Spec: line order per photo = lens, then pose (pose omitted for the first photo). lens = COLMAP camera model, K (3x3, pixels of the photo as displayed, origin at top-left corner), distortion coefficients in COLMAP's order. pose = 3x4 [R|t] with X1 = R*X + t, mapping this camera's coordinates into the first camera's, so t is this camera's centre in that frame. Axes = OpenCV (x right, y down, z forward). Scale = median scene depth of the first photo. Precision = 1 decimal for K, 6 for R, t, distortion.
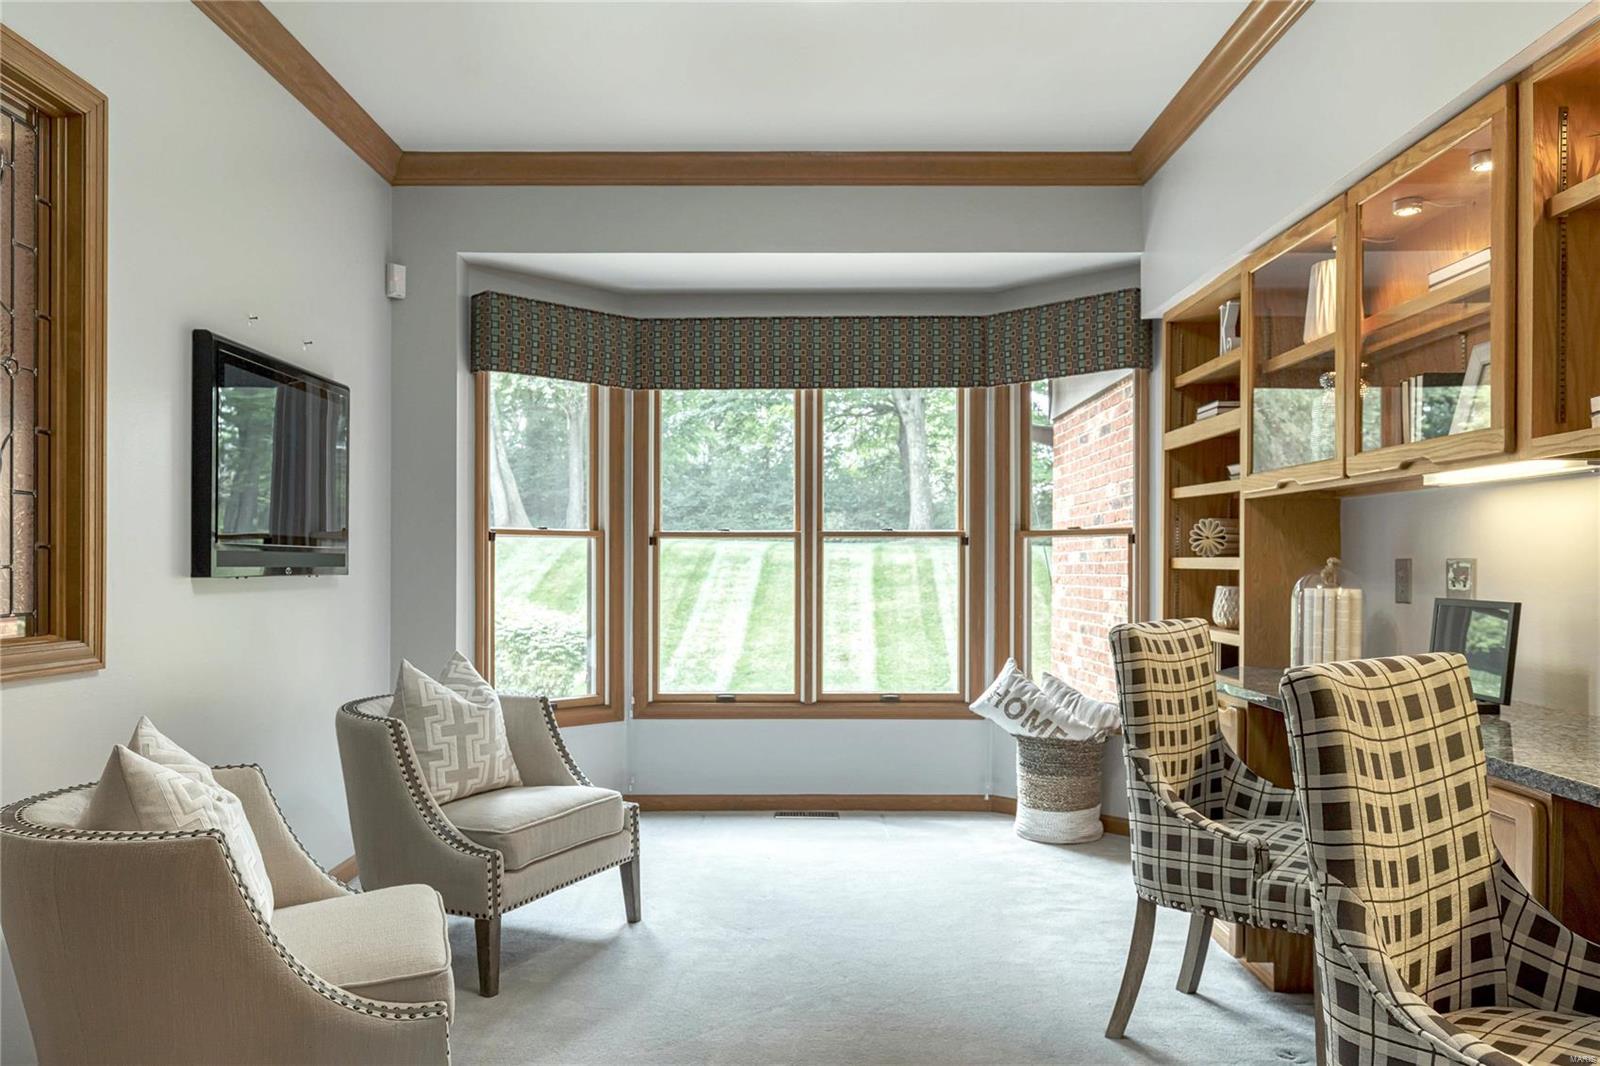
lens RADIAL K [[1144.3, 0, 798.4], [0, 1144.3, 567.5], [0, 0, 1]] dist [-0.001661, 0.000555]
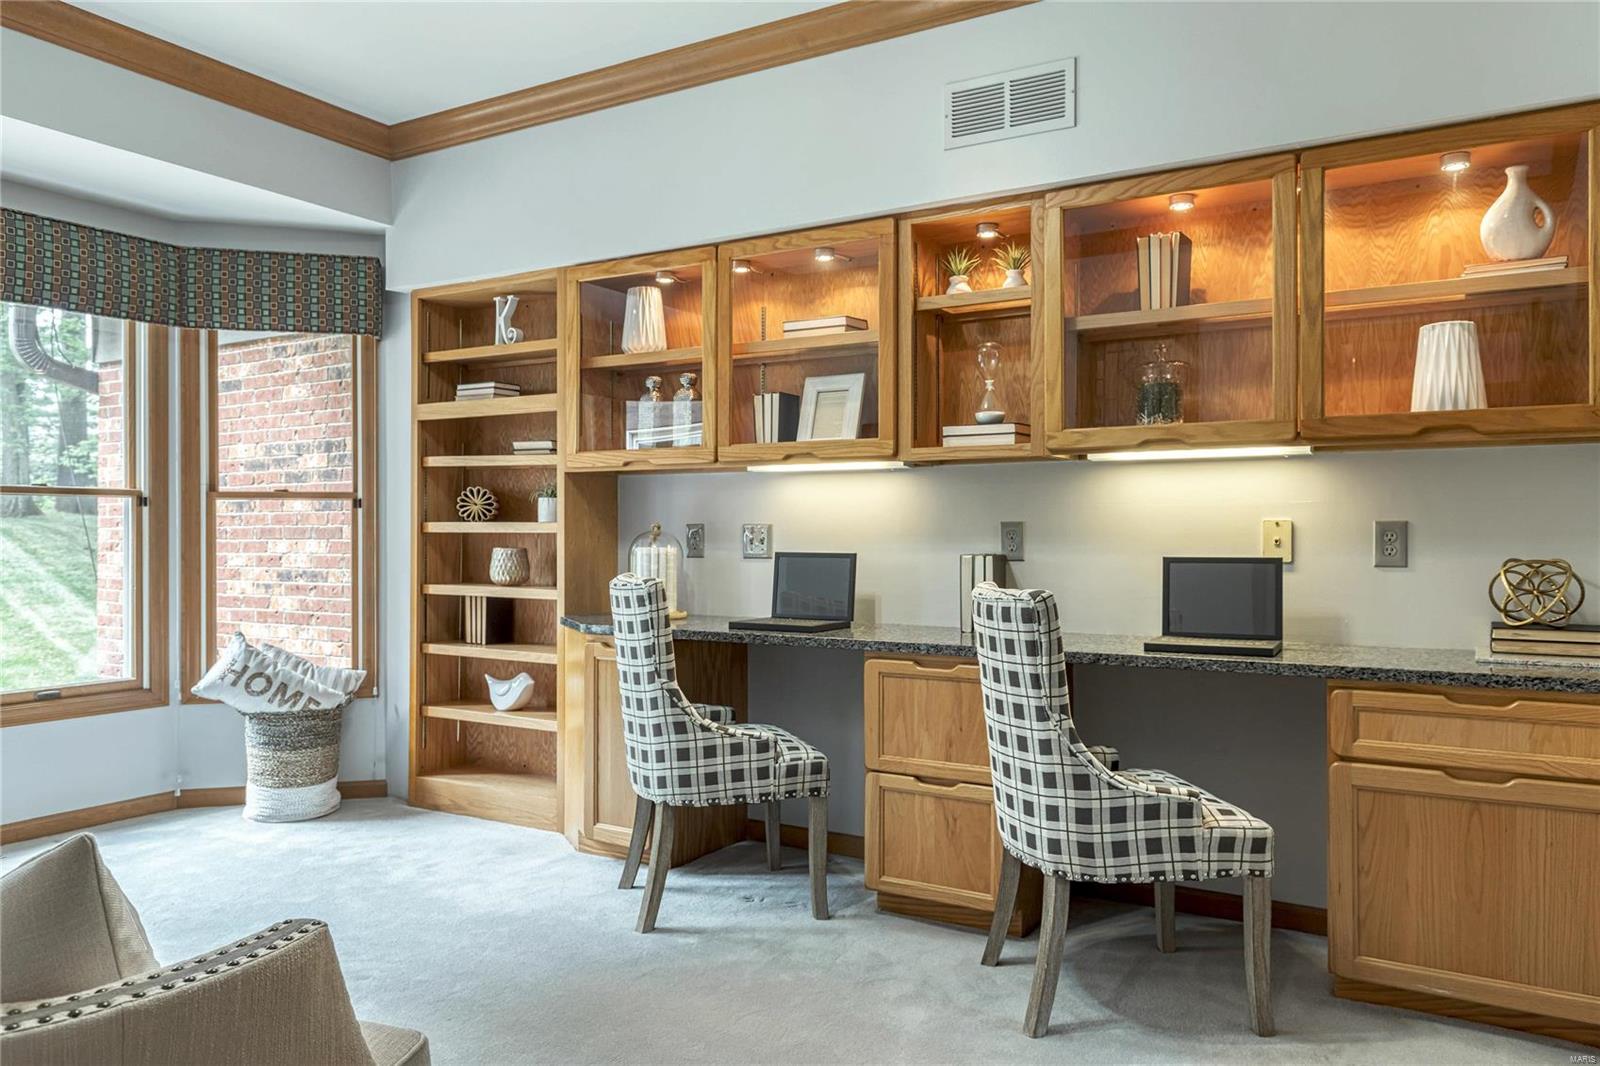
lens RADIAL K [[1117.7, 0, 800.0], [0, 1117.7, 533.0], [0, 0, 1]] dist [0.003010, -0.000204]
pose [[0.508423, -0.001702, 0.861106, -0.387096], [0.002531, 0.999997, 0.000482, 0.001821], [-0.861104, 0.001934, 0.508426, 0.174206]]
